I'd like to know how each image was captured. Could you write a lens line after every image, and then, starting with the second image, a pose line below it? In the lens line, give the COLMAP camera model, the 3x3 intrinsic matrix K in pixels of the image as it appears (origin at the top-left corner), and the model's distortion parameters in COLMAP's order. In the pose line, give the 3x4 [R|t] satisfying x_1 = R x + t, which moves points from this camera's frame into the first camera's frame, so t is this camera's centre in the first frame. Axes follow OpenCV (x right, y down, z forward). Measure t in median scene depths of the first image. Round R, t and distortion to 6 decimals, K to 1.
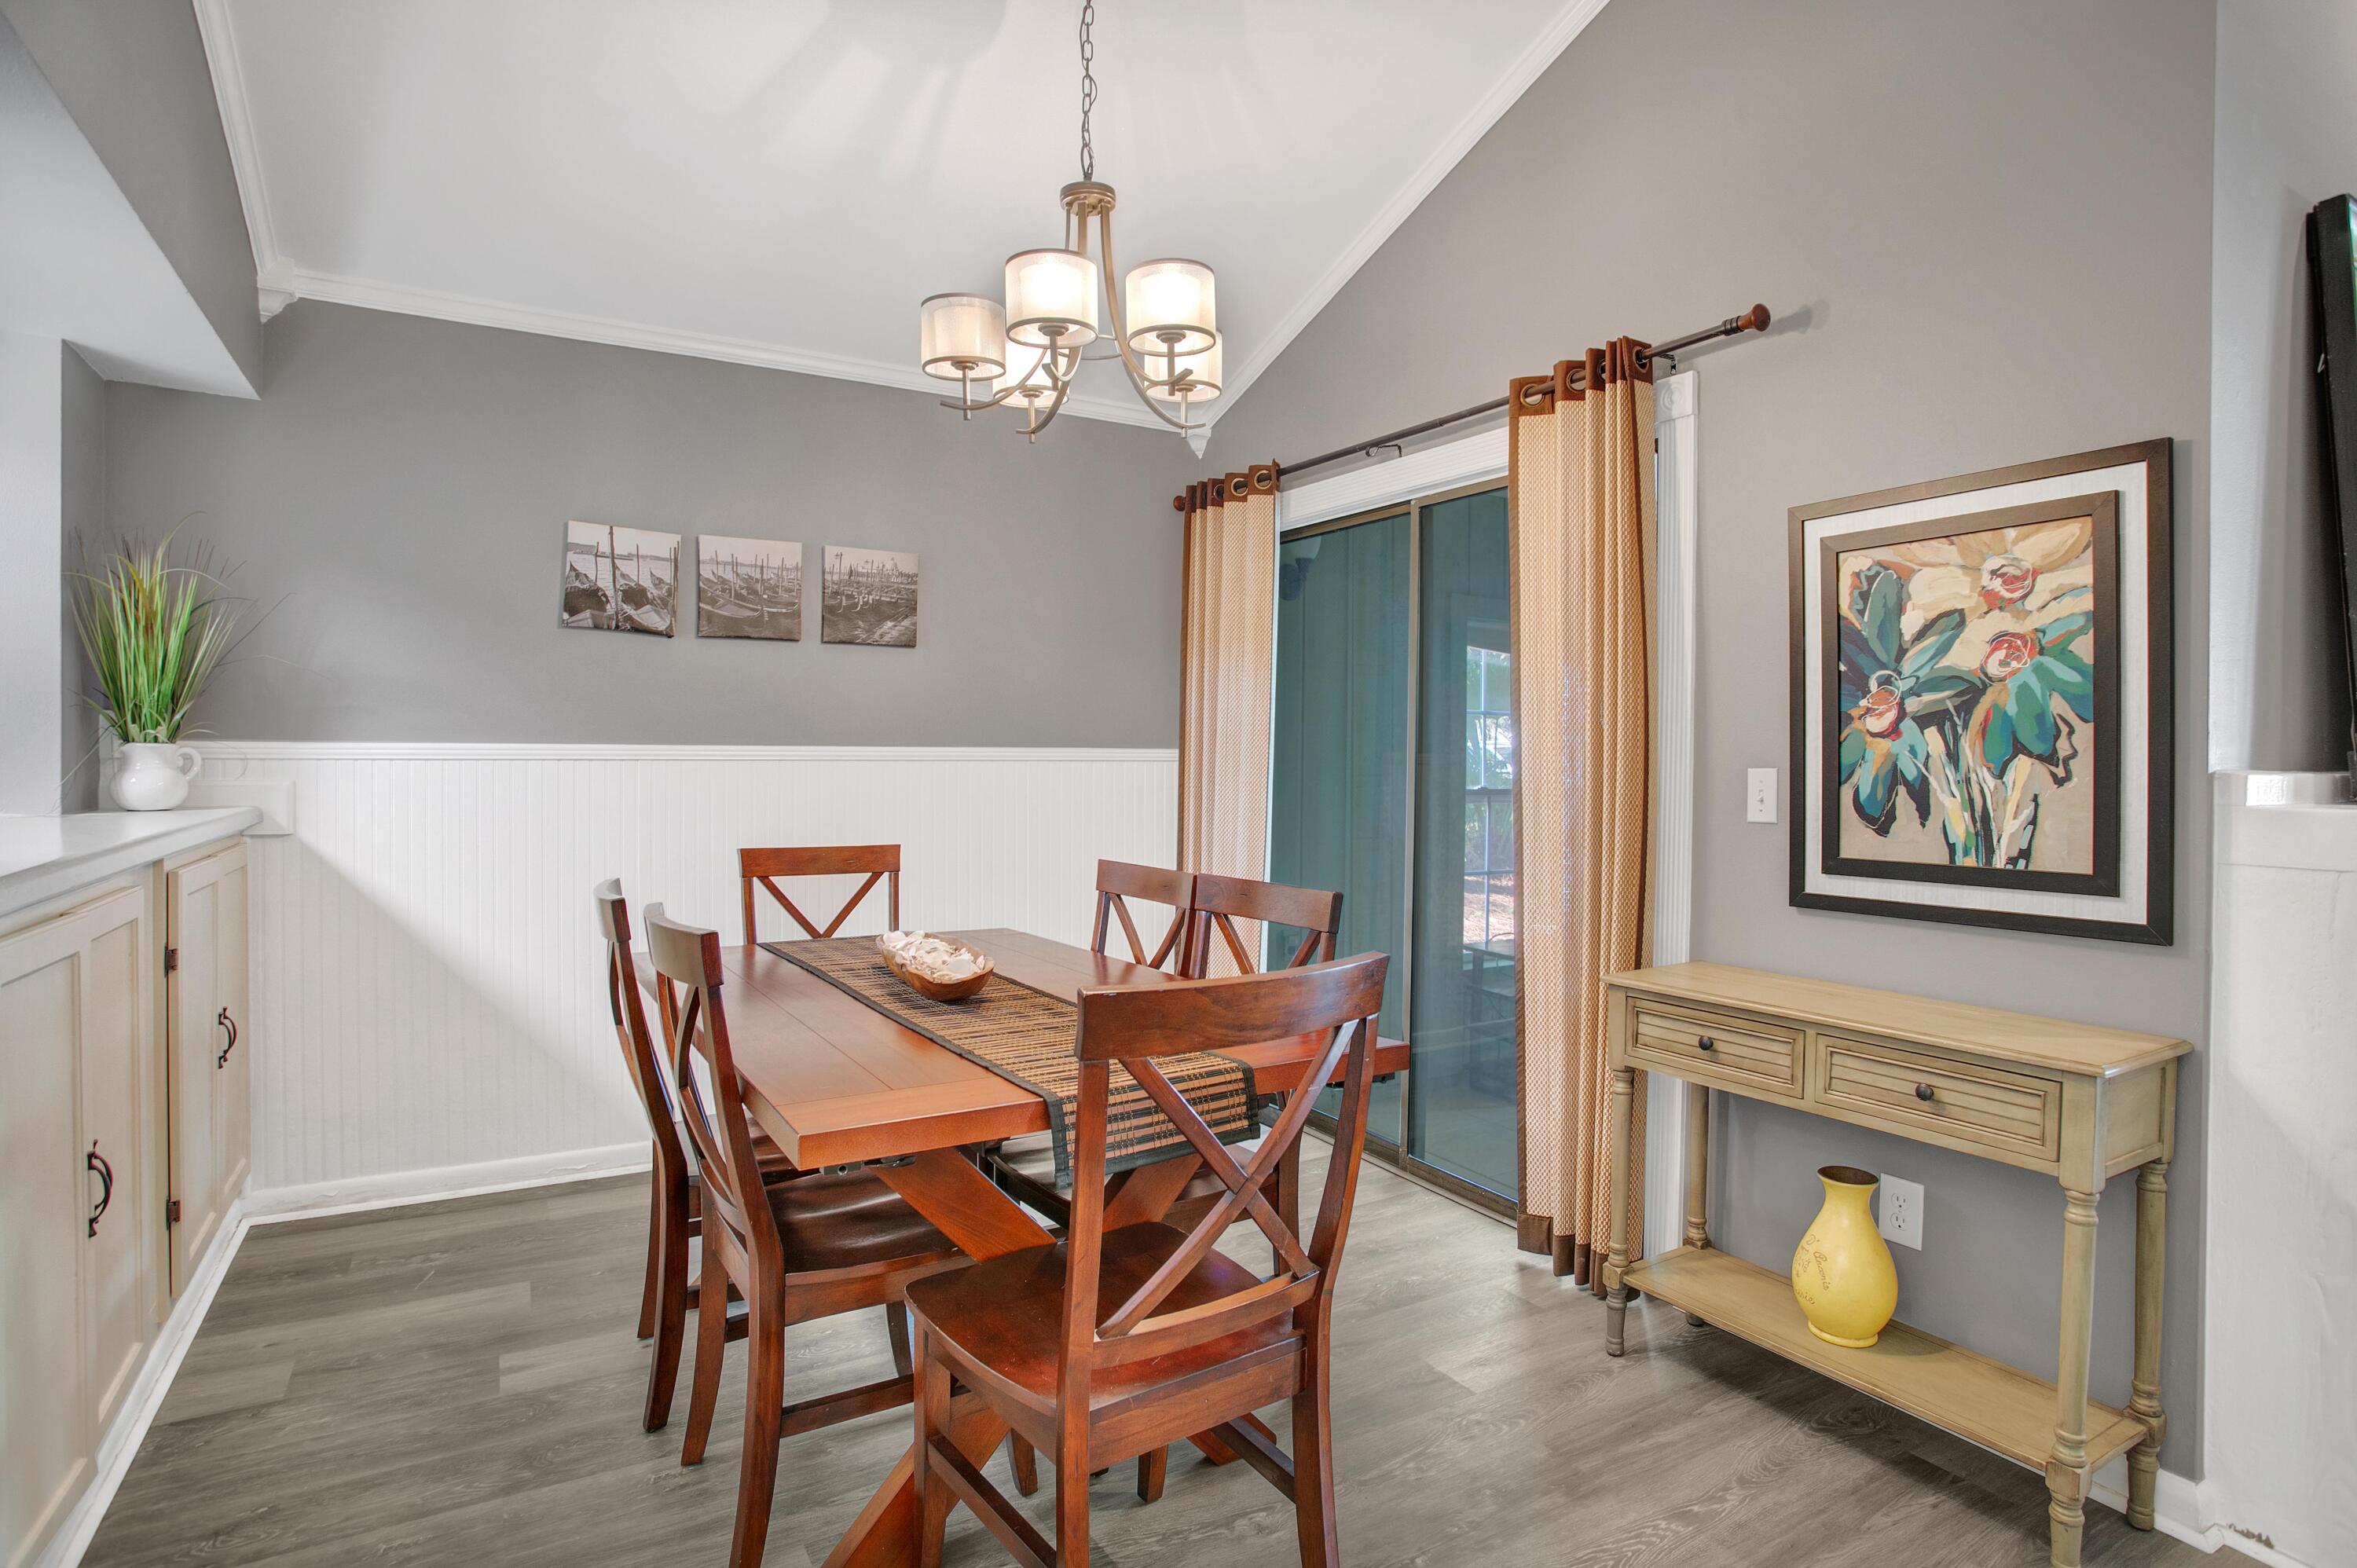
lens RADIAL K [[1241.9, 0, 1192.7], [0, 1241.9, 765.6], [0, 0, 1]] dist [-0.053999, 0.027238]
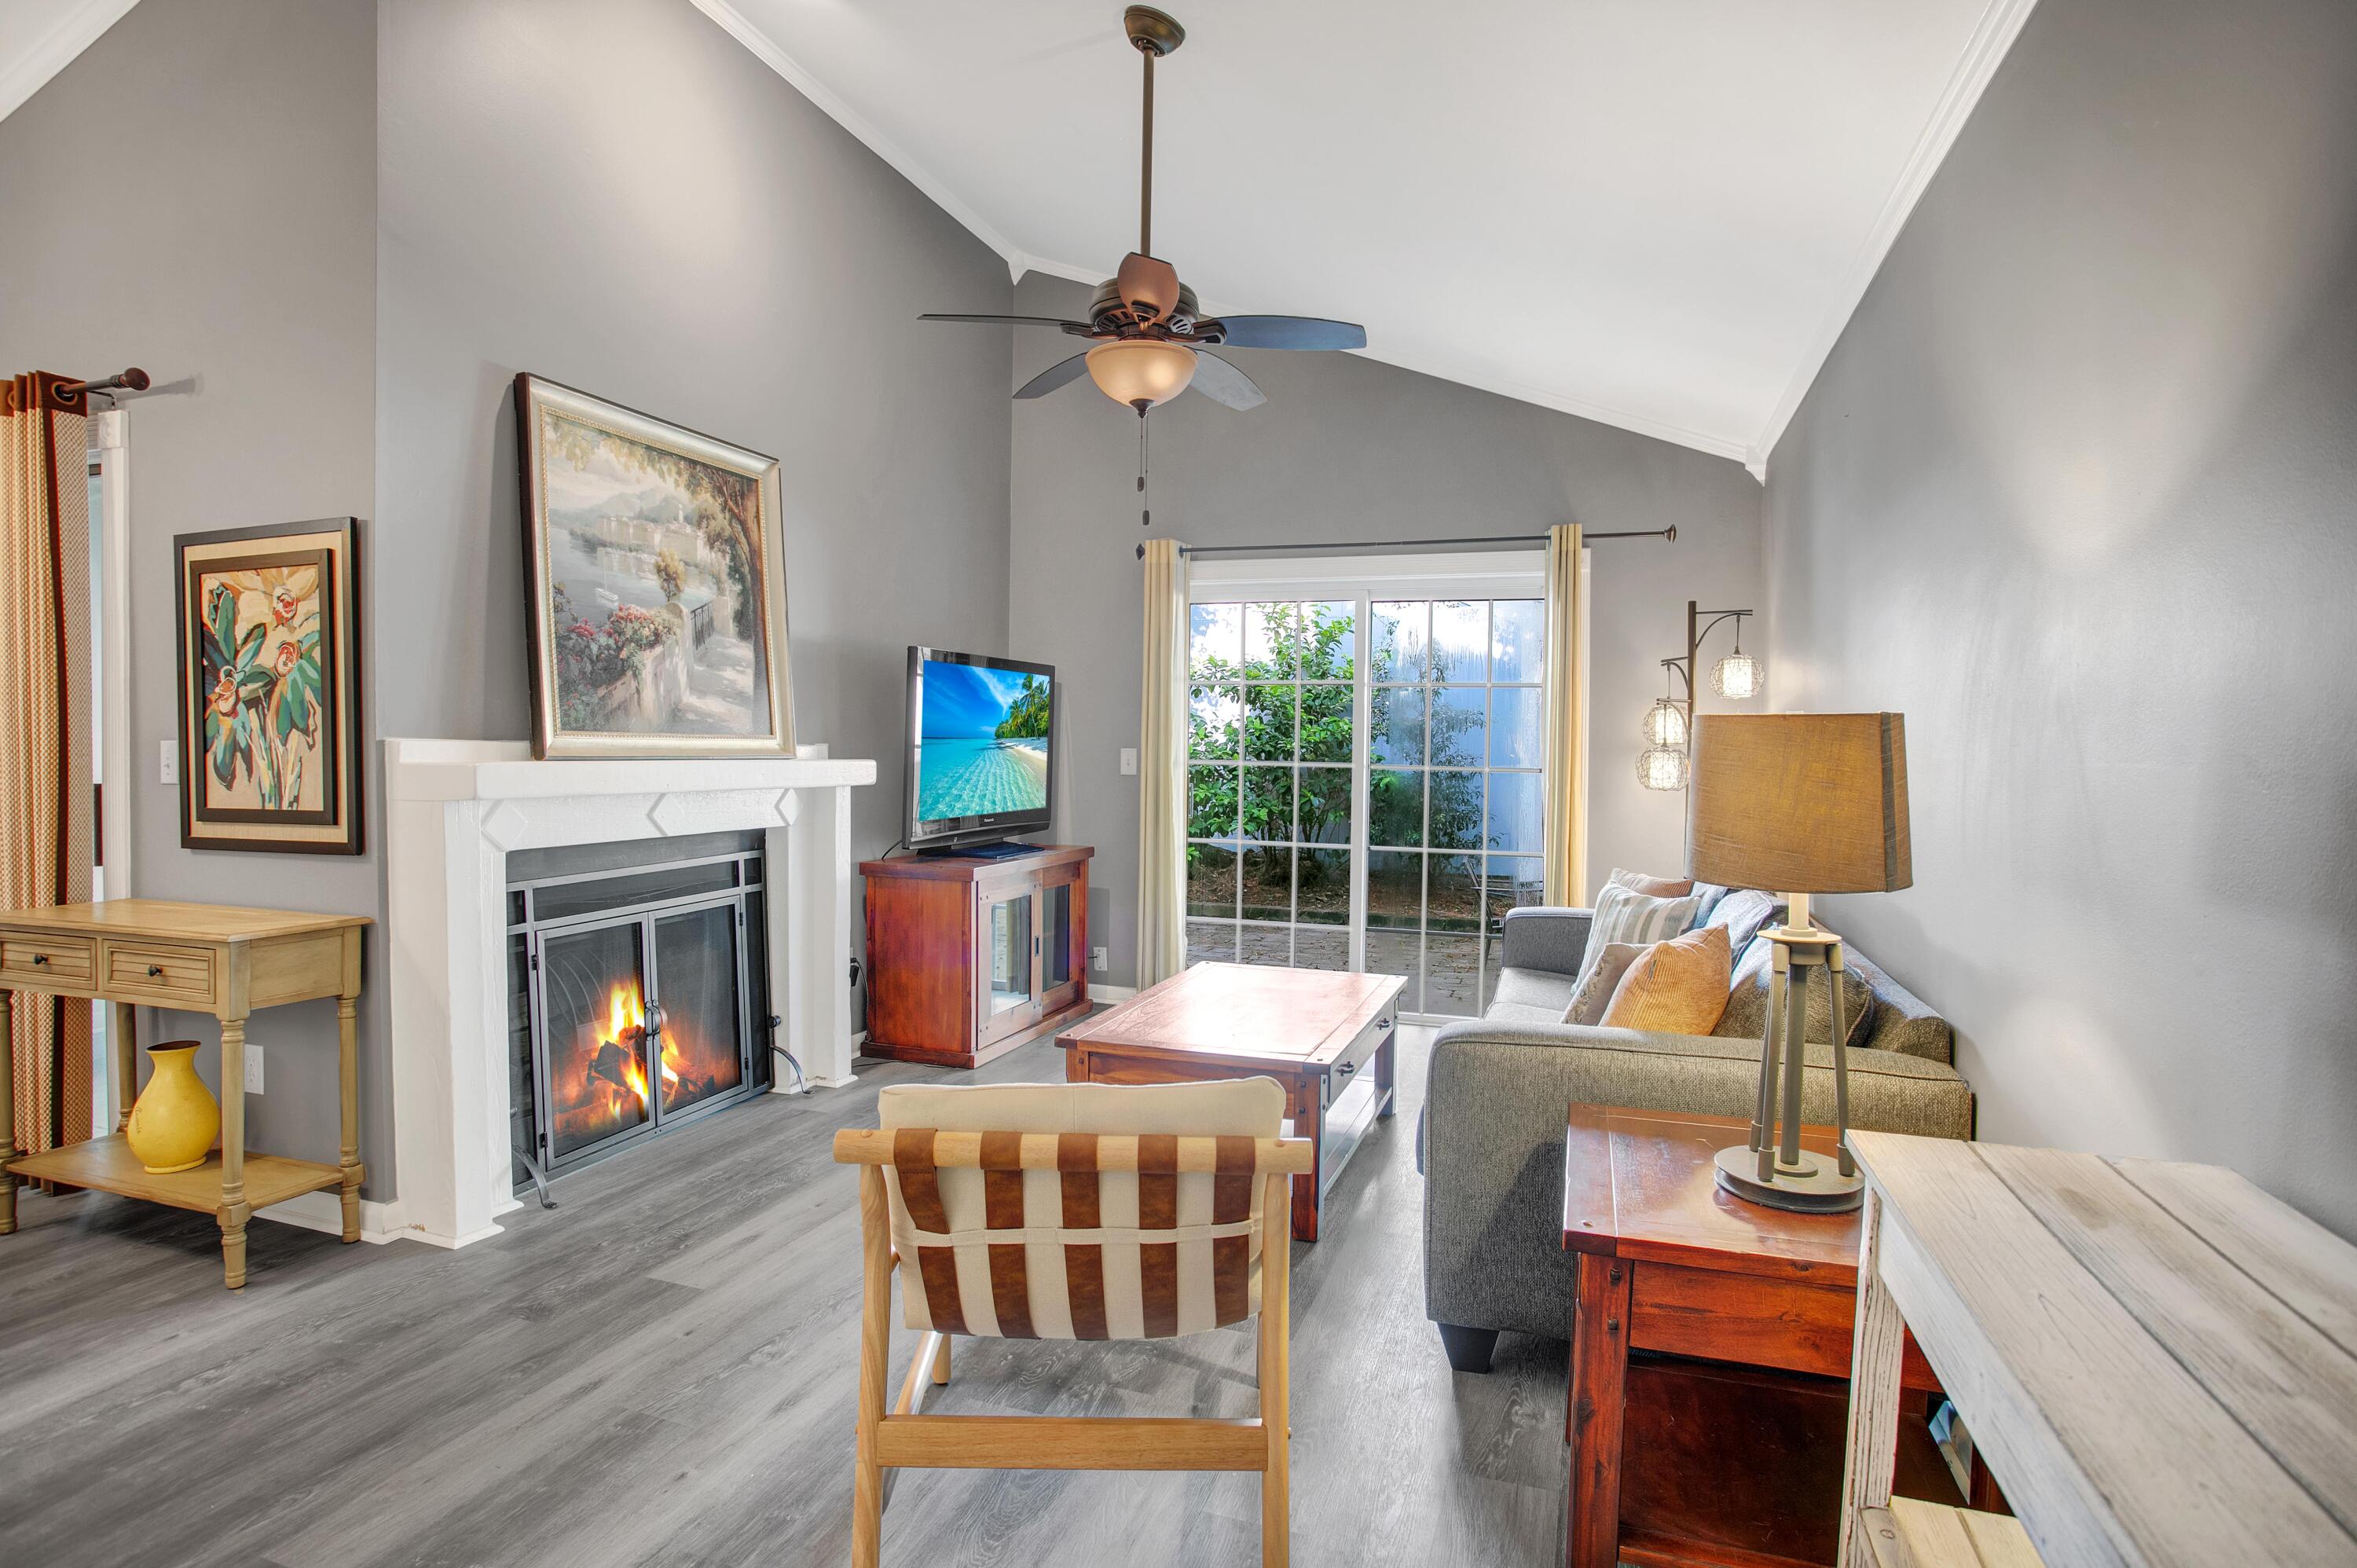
lens RADIAL K [[1241.9, 0, 1213.4], [0, 1241.9, 764.3], [0, 0, 1]] dist [-0.053999, 0.027238]
pose [[0.769292, -0.015895, 0.638700, 0.540316], [0.005123, 0.999812, 0.018711, 0.010116], [-0.638877, -0.011122, 0.769228, -0.692340]]
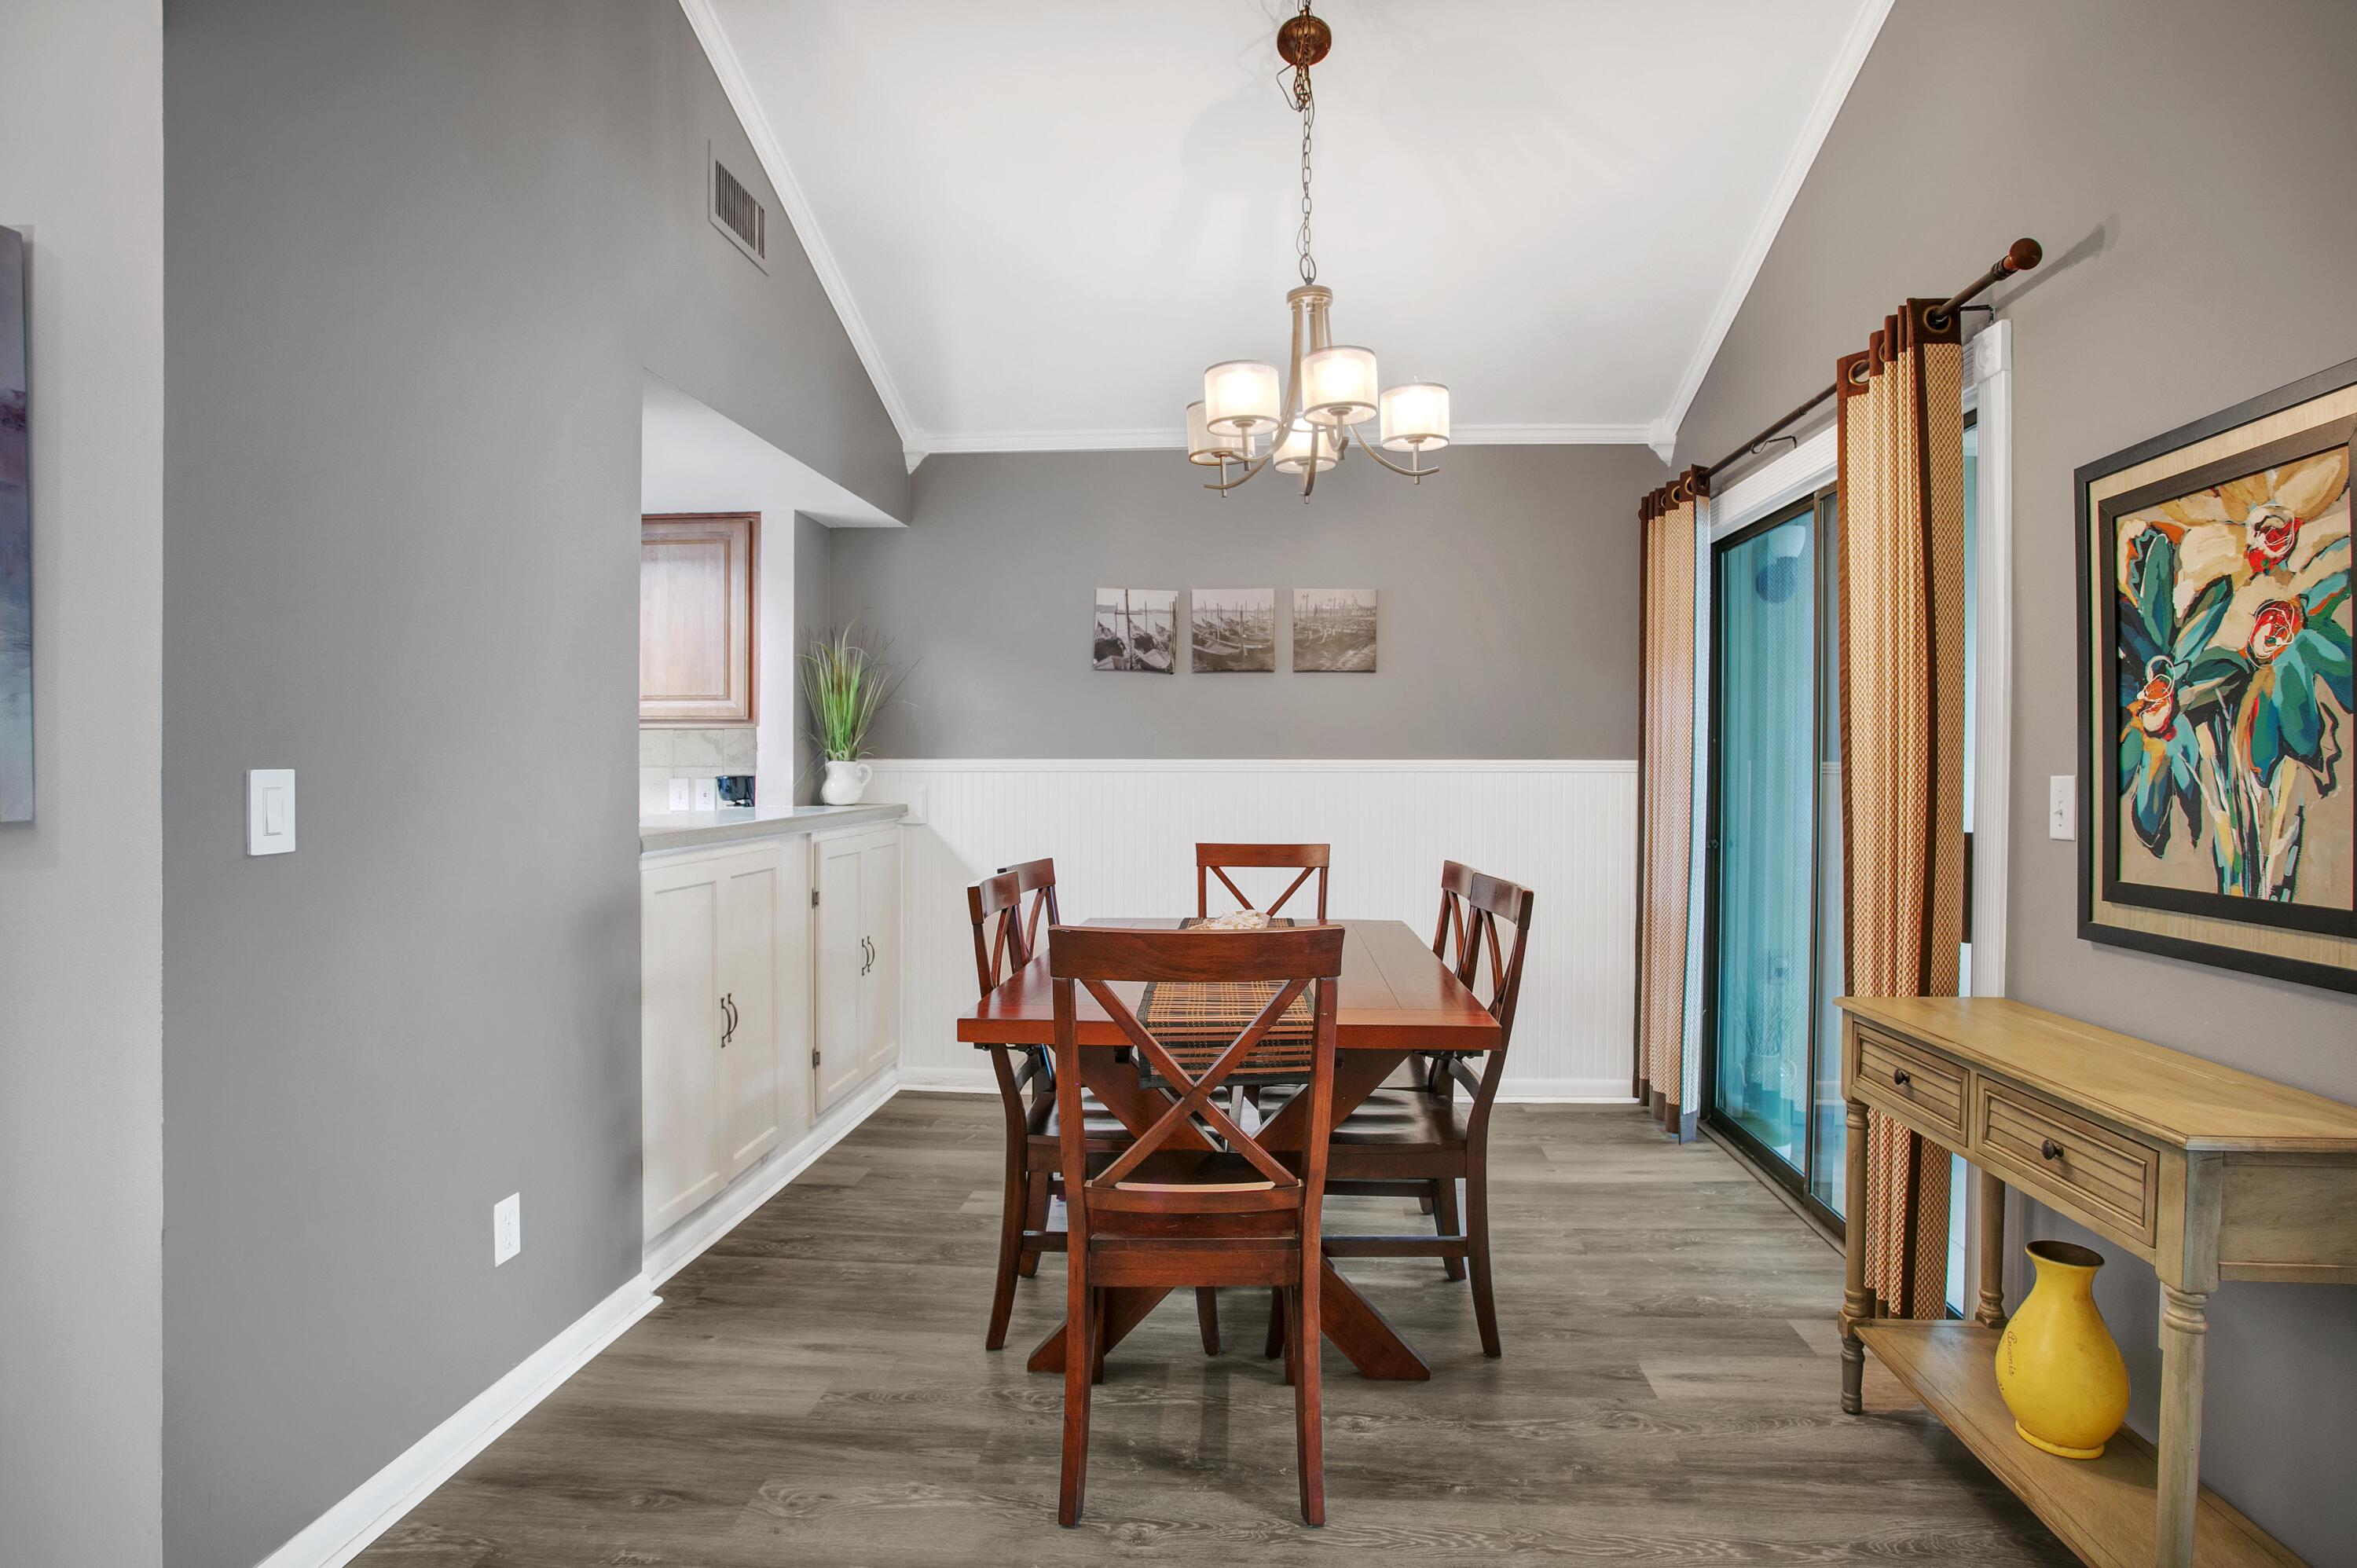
lens RADIAL K [[1241.9, 0, 1185.1], [0, 1241.9, 774.2], [0, 0, 1]] dist [-0.053999, 0.027238]
pose [[0.818458, -0.001409, -0.574565, 0.492225], [-0.002074, 0.999983, -0.005406, 0.007735], [0.574563, 0.005616, 0.818441, -0.042929]]
